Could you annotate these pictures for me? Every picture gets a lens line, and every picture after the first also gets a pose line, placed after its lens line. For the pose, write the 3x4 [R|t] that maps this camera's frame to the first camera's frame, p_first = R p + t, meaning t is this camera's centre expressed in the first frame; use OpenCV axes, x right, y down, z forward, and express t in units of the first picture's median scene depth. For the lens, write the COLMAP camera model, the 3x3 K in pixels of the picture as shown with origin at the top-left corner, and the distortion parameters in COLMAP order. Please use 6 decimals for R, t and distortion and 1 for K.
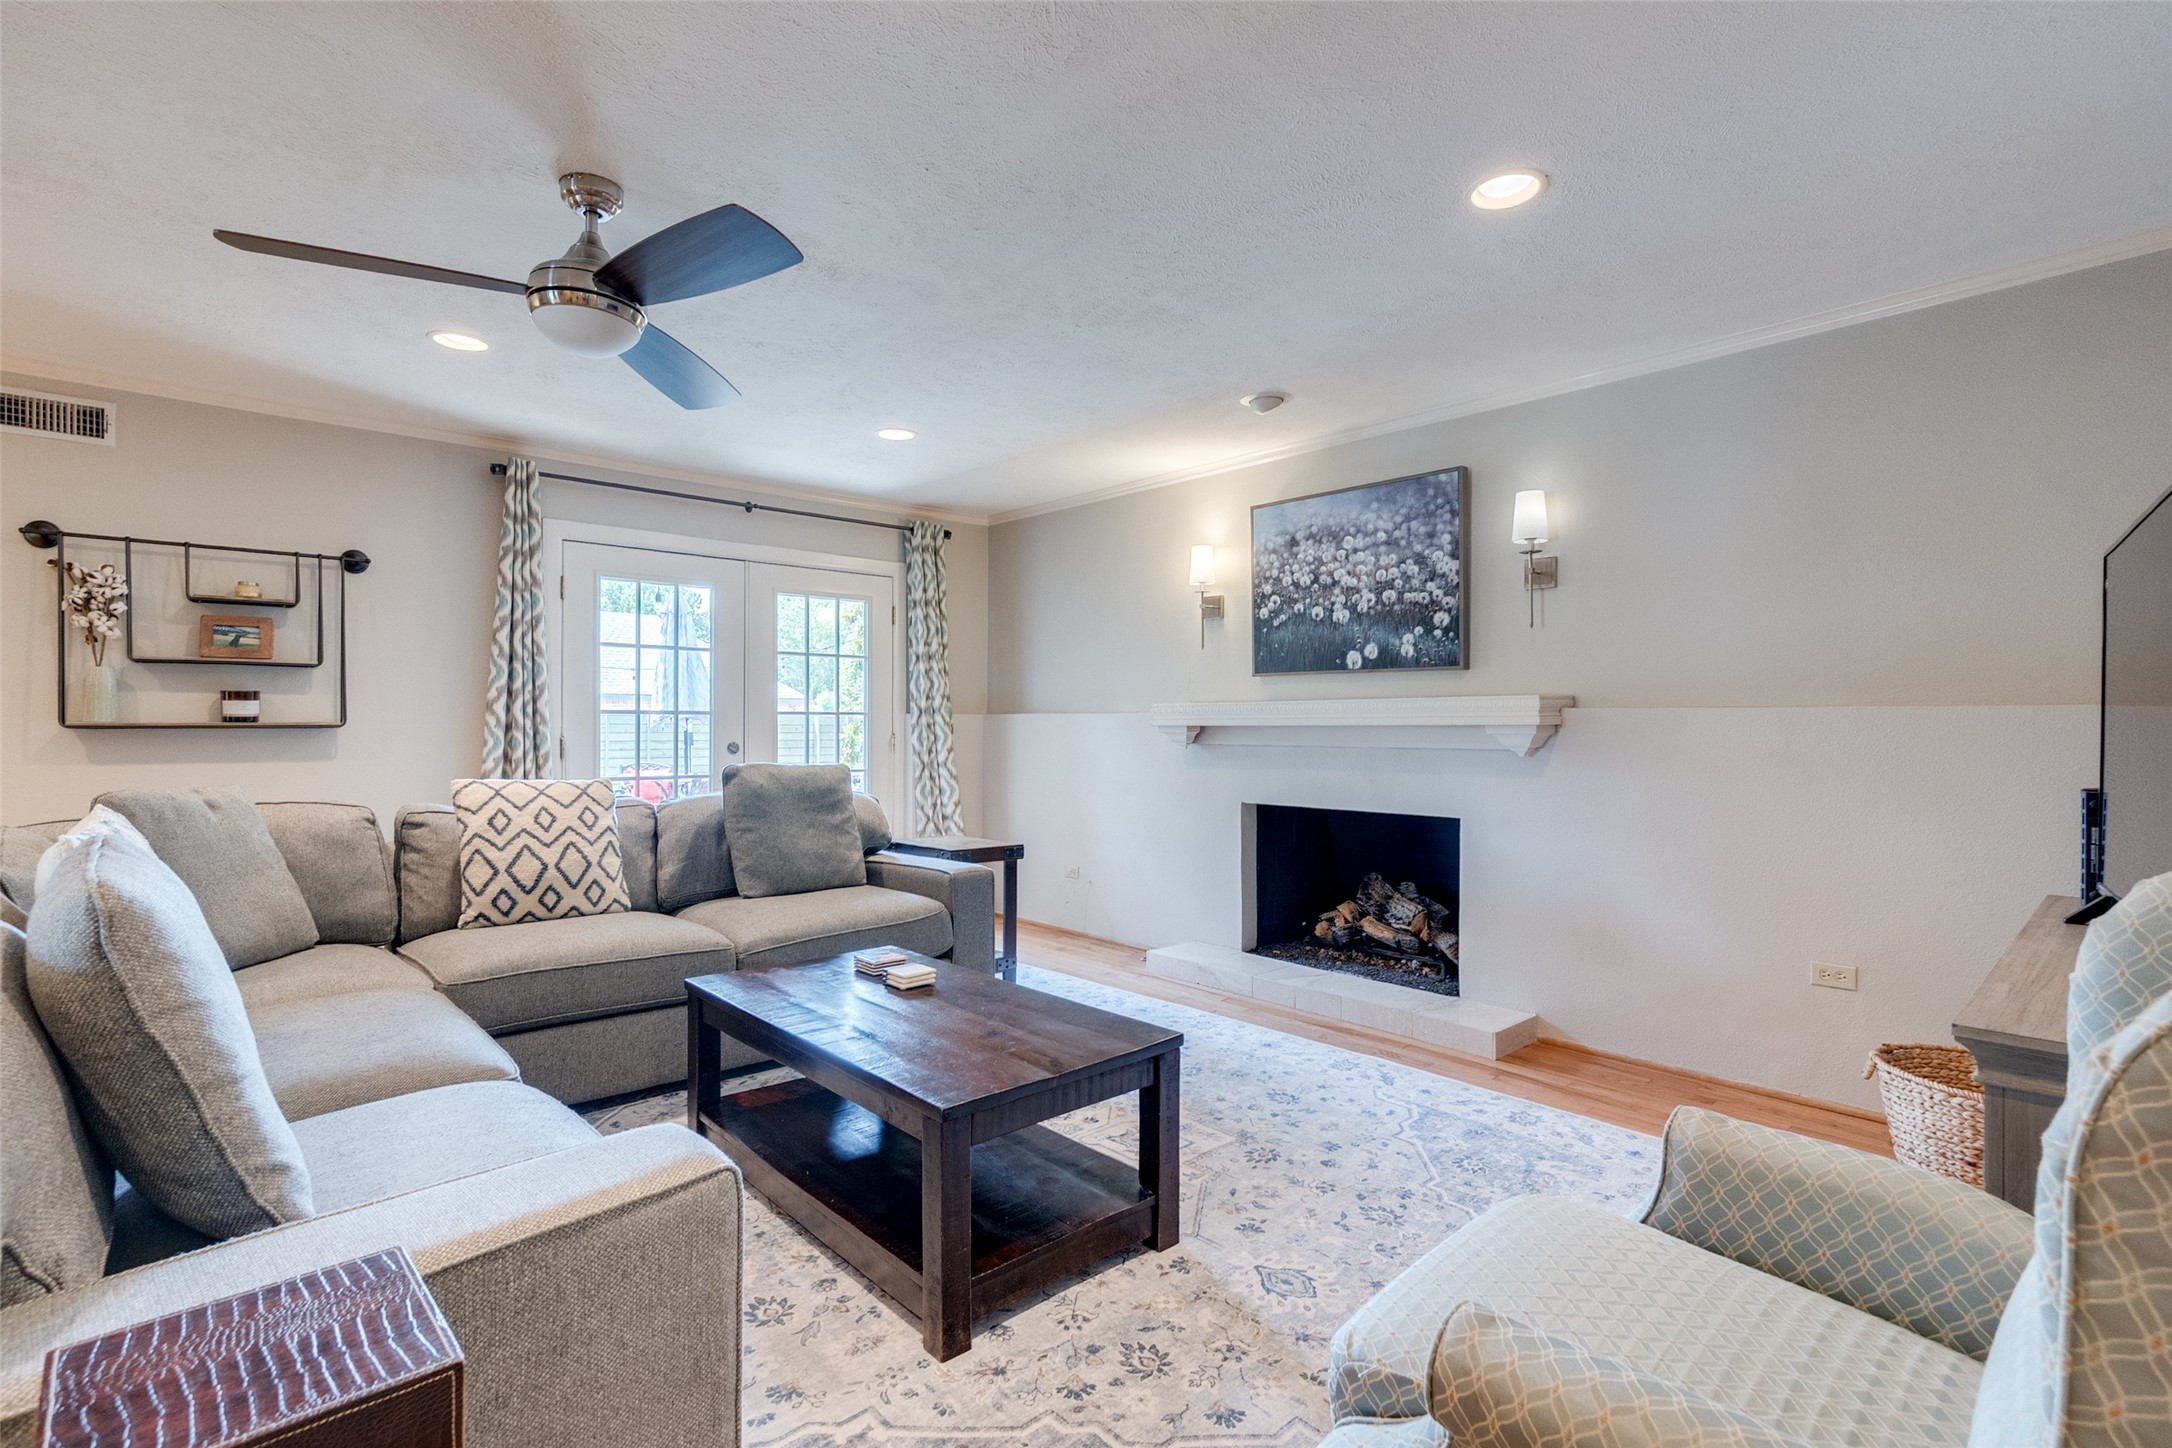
lens RADIAL K [[1000.4, 0, 1098.4], [0, 1000.4, 724.2], [0, 0, 1]] dist [-0.004689, -0.000169]
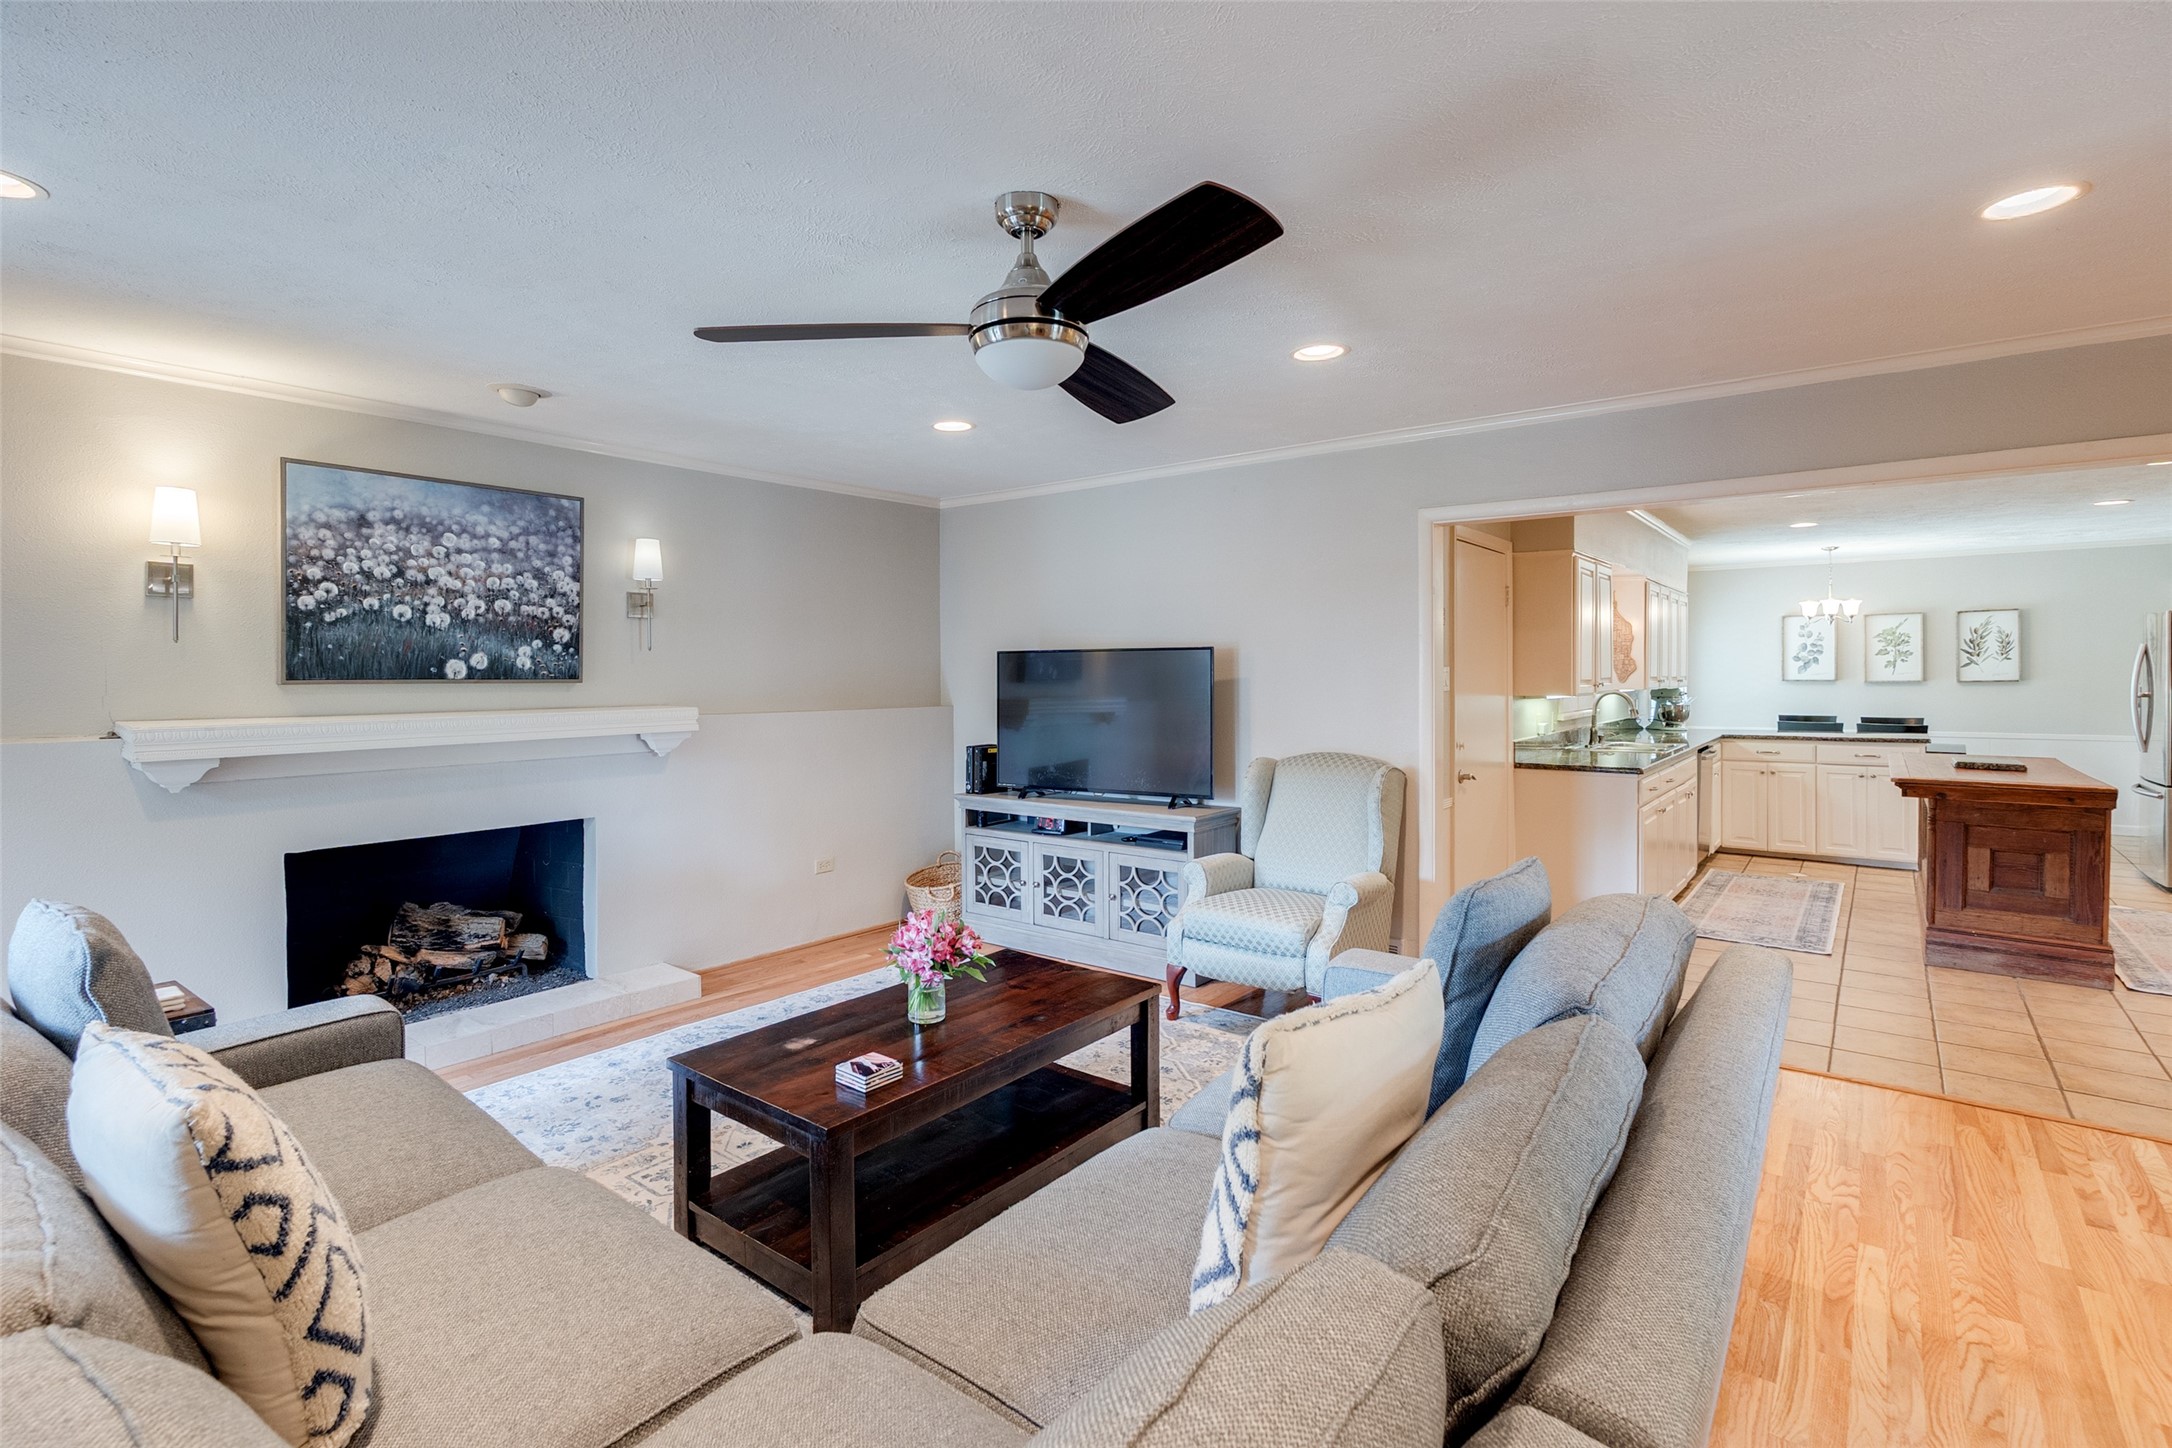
lens RADIAL K [[995.7, 0, 1105.4], [0, 995.7, 688.6], [0, 0, 1]] dist [-0.010173, 0.000677]
pose [[-0.158756, -0.016593, 0.987178, -0.781602], [0.005005, 0.999832, 0.017610, -0.063054], [-0.987305, 0.007736, -0.158646, 0.588022]]
